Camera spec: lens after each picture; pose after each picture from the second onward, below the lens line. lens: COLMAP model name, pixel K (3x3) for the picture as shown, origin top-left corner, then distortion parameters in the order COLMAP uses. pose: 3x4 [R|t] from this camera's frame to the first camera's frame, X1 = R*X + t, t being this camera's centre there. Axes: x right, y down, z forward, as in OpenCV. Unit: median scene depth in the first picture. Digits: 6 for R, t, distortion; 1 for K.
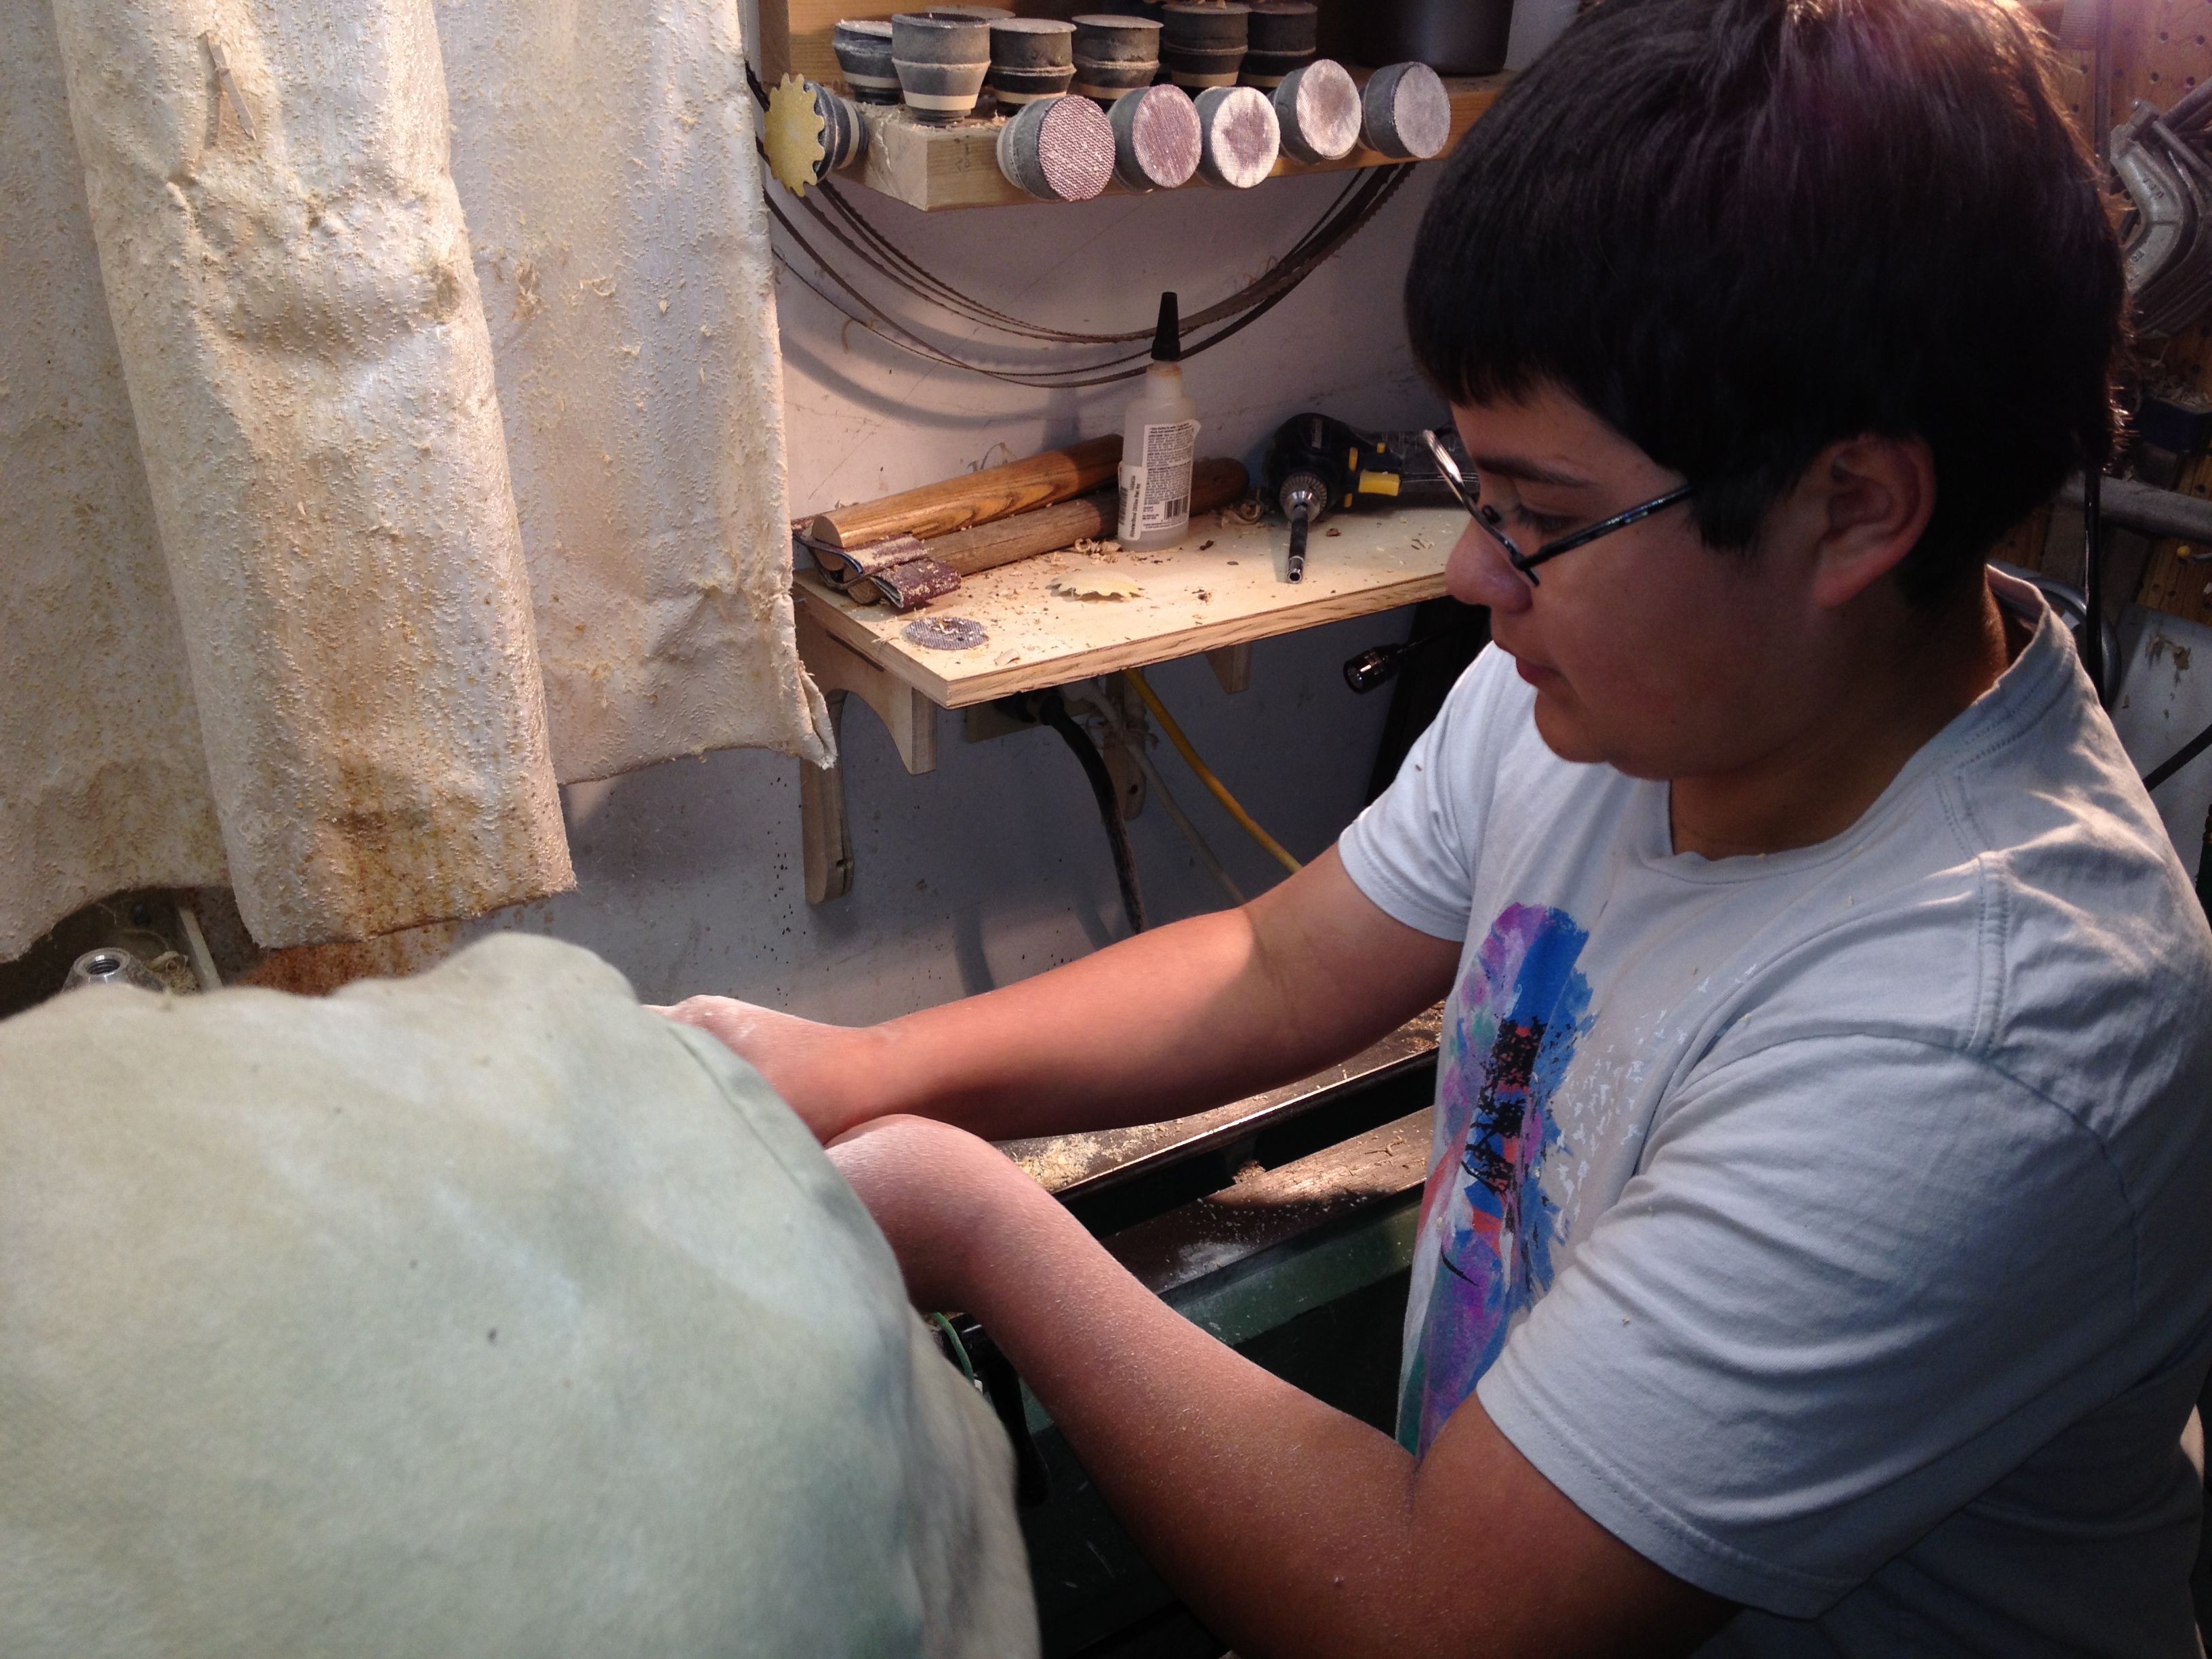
lens RADIAL K [[2069.3, 0, 1108.1], [0, 2069.3, 899.0], [0, 0, 1]] dist [0.115430, -0.257017]
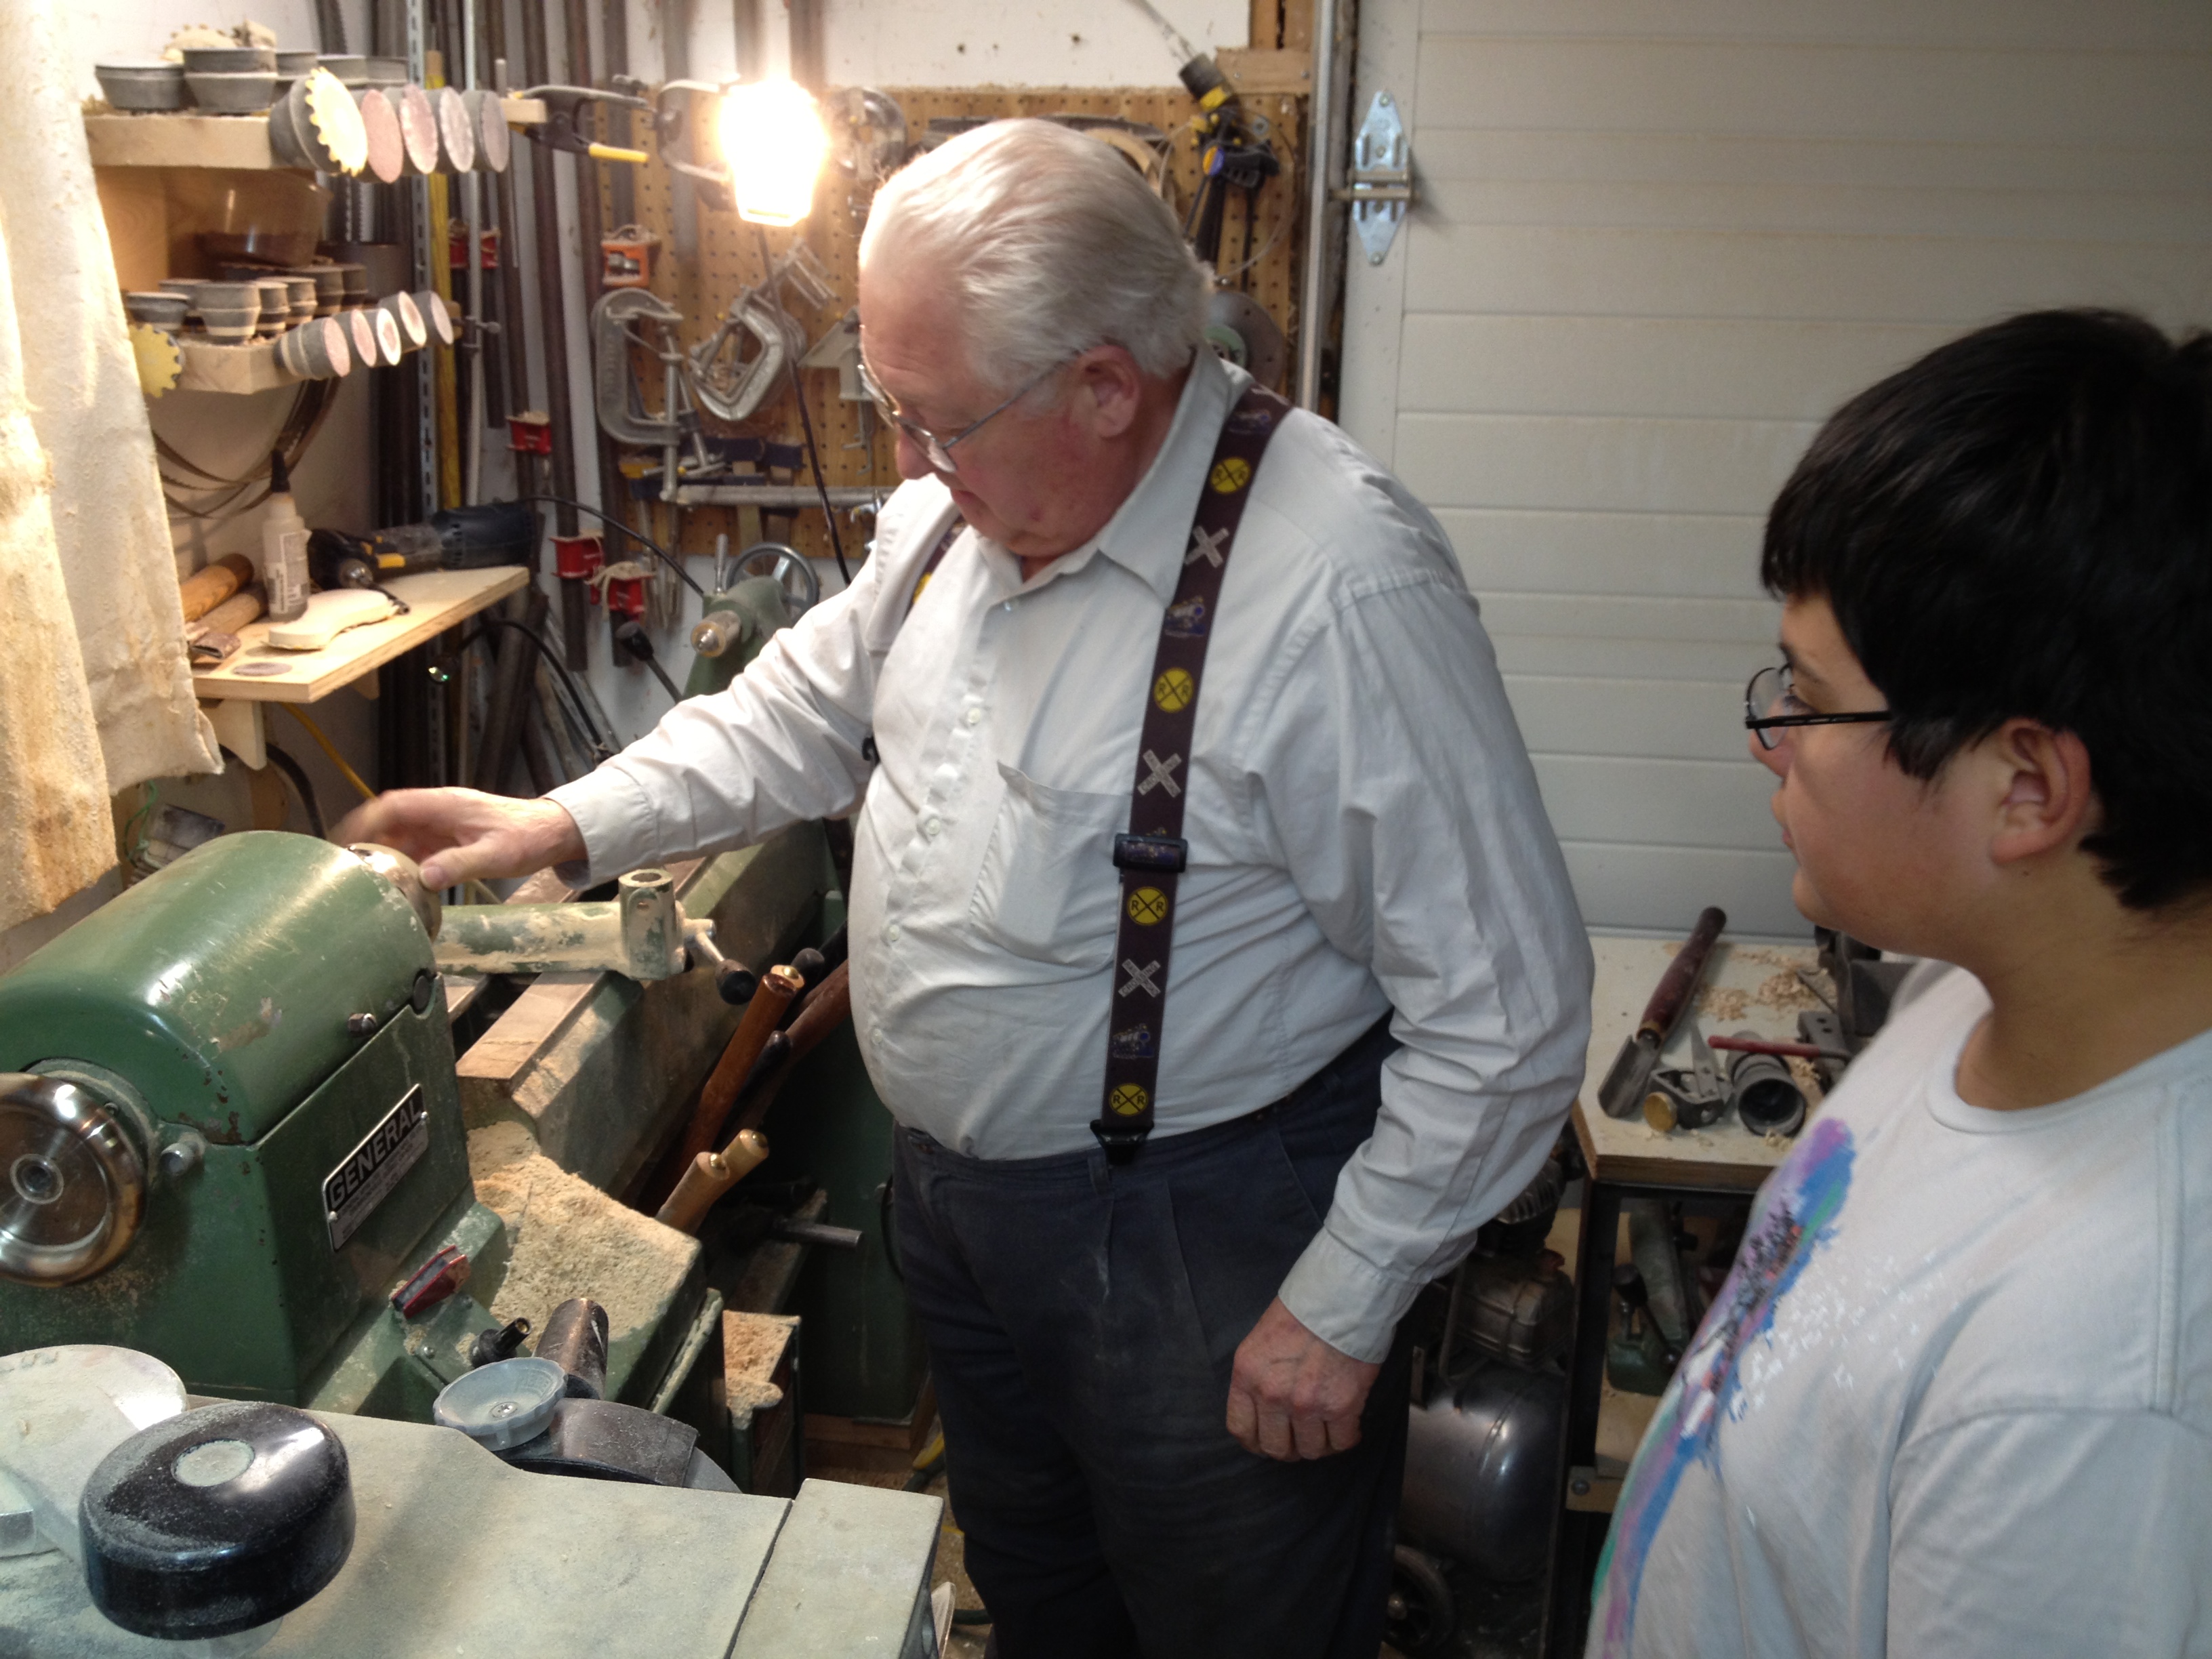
lens RADIAL K [[2104.6, 0, 1102.7], [0, 2104.6, 851.7], [0, 0, 1]] dist [0.166868, -0.380059]
pose [[0.667160, -0.265207, 0.696105, -0.911980], [0.355763, 0.934455, 0.015045, 0.219975], [-0.654469, 0.237611, 0.717782, -0.562725]]
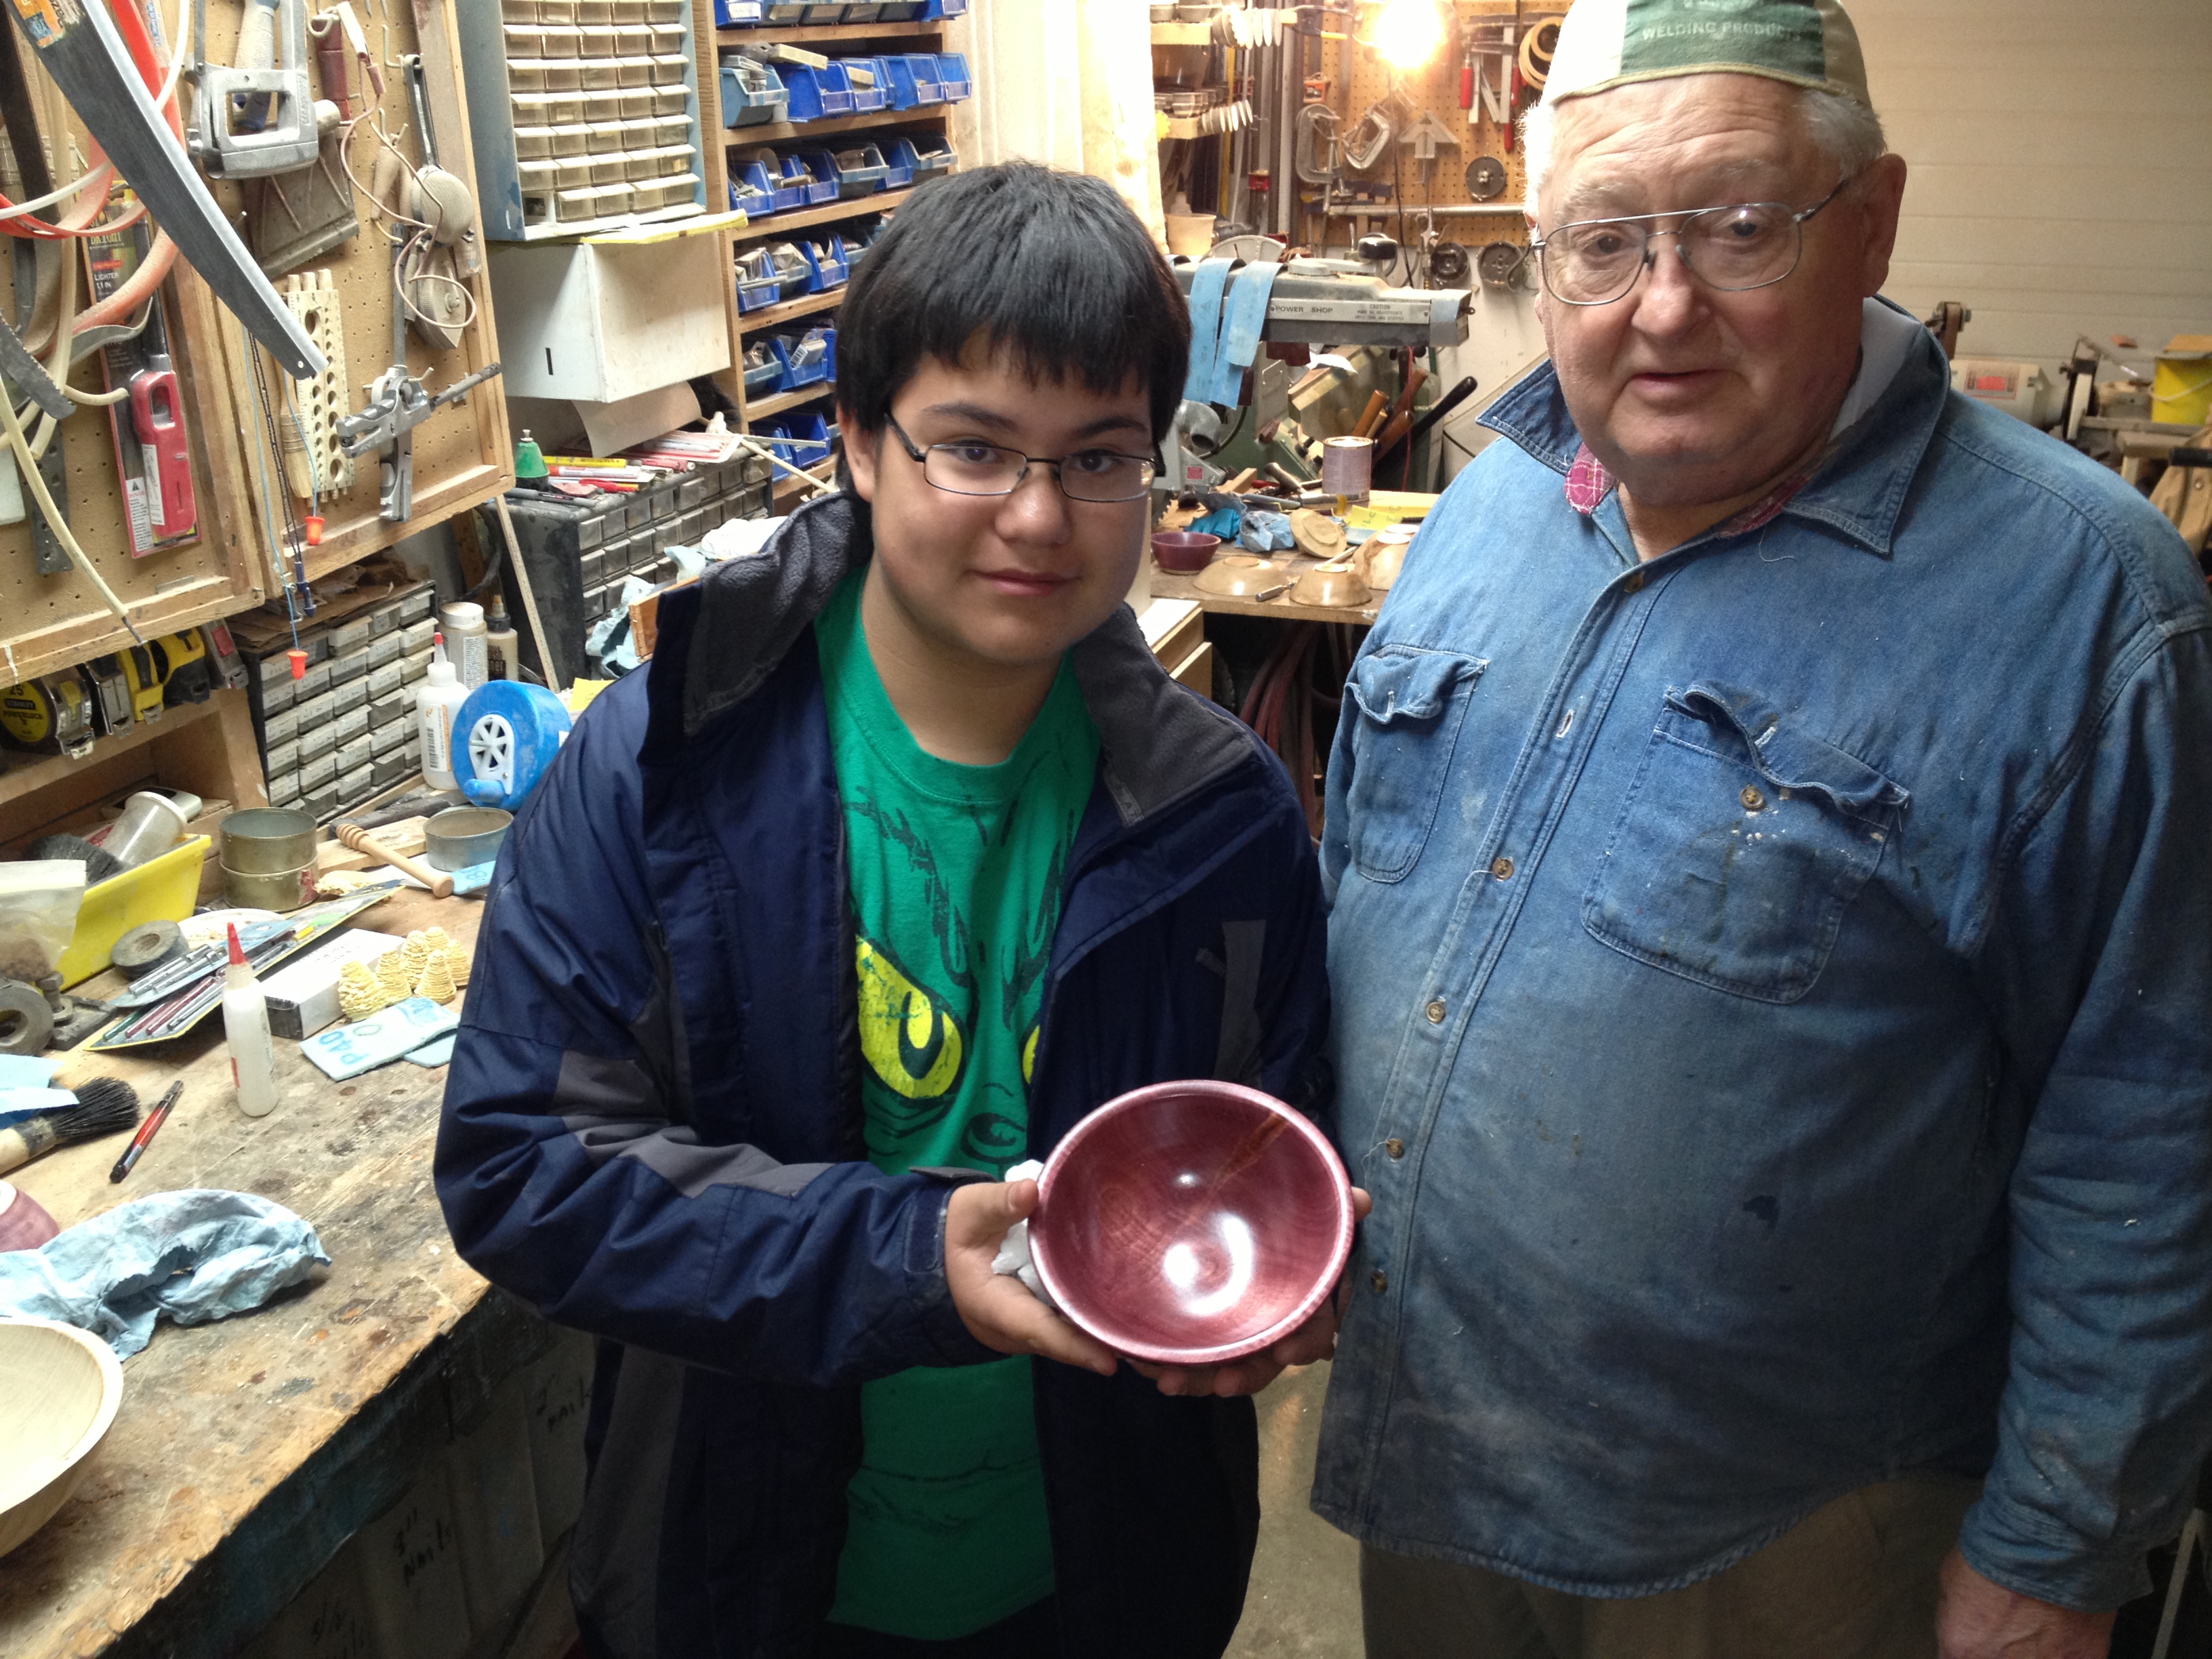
lens RADIAL K [[2039.5, 0, 1115.0], [0, 2039.5, 871.5], [0, 0, 1]] dist [0.151651, -0.354979]
pose [[0.809906, -0.262321, 0.524633, -2.716082], [0.304012, 0.952642, 0.007009, 0.963556], [-0.501626, 0.153818, 0.851300, -2.152288]]
